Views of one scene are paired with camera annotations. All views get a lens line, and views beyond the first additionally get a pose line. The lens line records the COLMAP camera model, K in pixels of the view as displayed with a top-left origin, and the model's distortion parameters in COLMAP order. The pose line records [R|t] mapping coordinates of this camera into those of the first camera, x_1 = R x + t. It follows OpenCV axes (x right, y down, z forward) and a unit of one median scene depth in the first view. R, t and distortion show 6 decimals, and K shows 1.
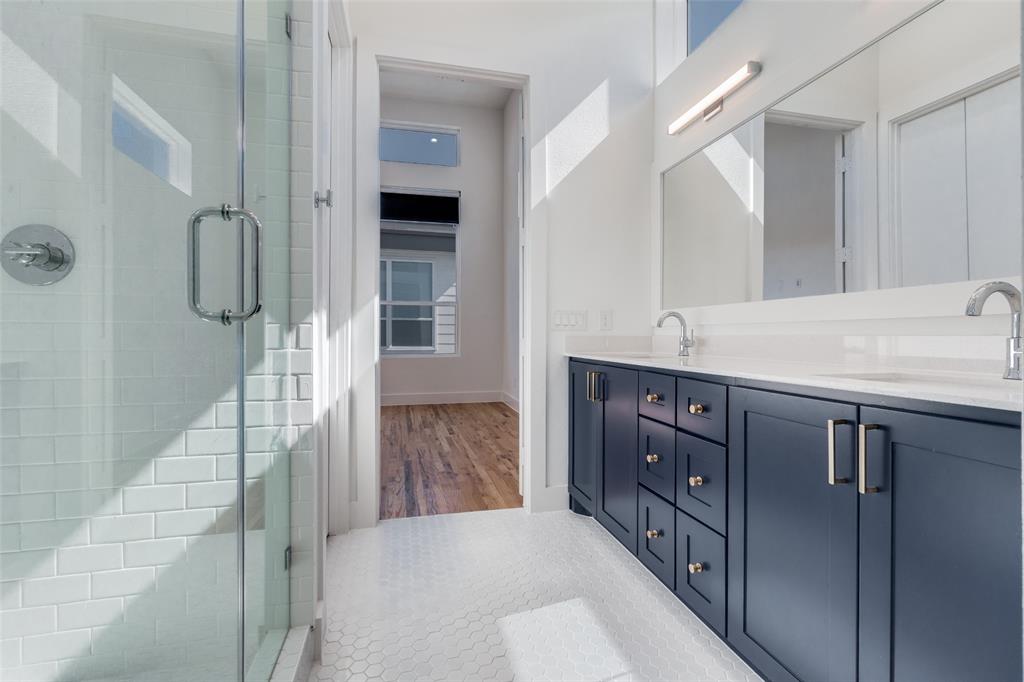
lens RADIAL K [[446.0, 0, 511.6], [0, 446.0, 338.2], [0, 0, 1]] dist [-0.002020, -0.000433]
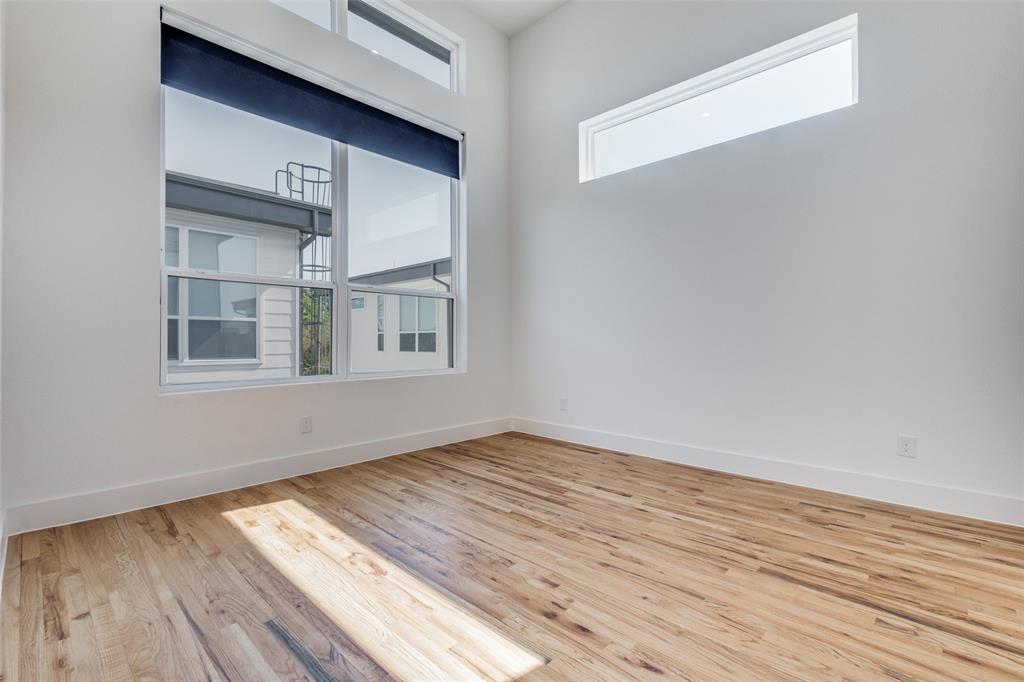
lens RADIAL K [[446.0, 0, 510.8], [0, 446.0, 341.0], [0, 0, 1]] dist [-0.002020, -0.000433]
pose [[0.844676, -0.000603, 0.535277, -0.220238], [0.006546, 0.999936, -0.009202, 0.000131], [-0.535238, 0.011277, 0.844626, 0.199325]]
